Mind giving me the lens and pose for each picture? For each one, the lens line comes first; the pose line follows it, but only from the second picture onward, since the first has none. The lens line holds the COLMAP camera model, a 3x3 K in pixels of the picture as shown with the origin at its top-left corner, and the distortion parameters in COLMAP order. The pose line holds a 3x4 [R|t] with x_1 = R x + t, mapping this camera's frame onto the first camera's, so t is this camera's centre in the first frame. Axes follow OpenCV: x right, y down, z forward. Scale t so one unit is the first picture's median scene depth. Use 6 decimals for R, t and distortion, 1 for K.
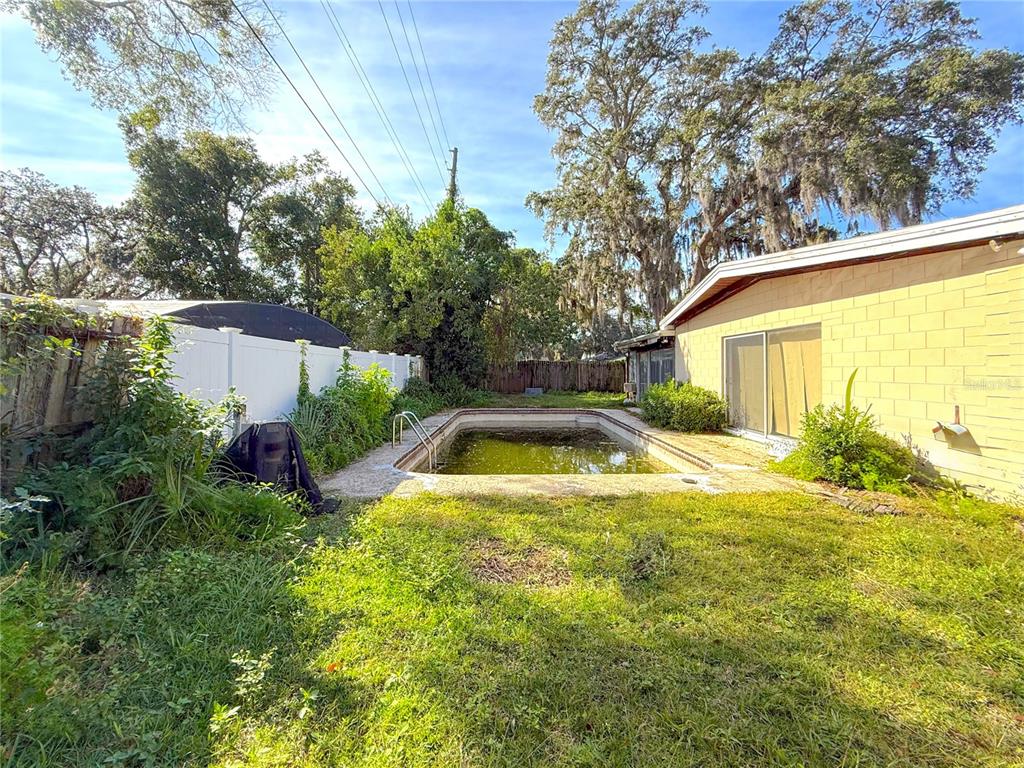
lens RADIAL K [[419.1, 0, 517.2], [0, 419.1, 371.3], [0, 0, 1]] dist [-0.000675, -0.000806]
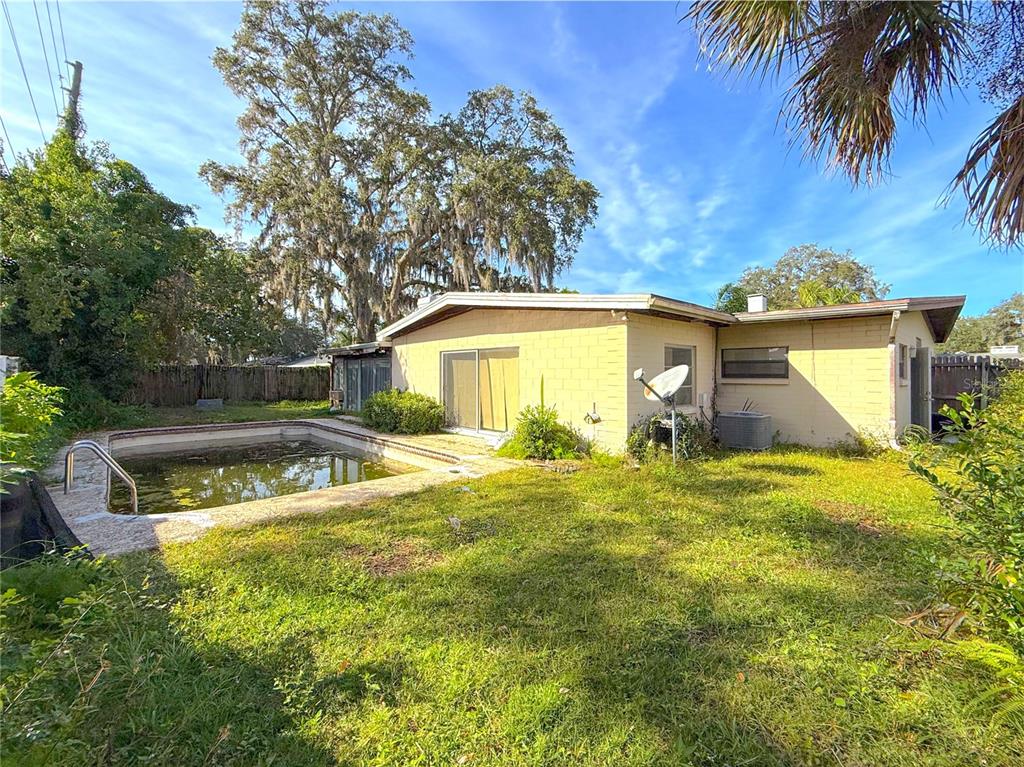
lens RADIAL K [[419.1, 0, 513.0], [0, 419.1, 377.1], [0, 0, 1]] dist [-0.000675, -0.000806]
pose [[0.745812, -0.001458, 0.666155, -0.099794], [0.000294, 0.999998, 0.001859, -0.007328], [-0.666156, -0.001191, 0.745811, -0.015375]]
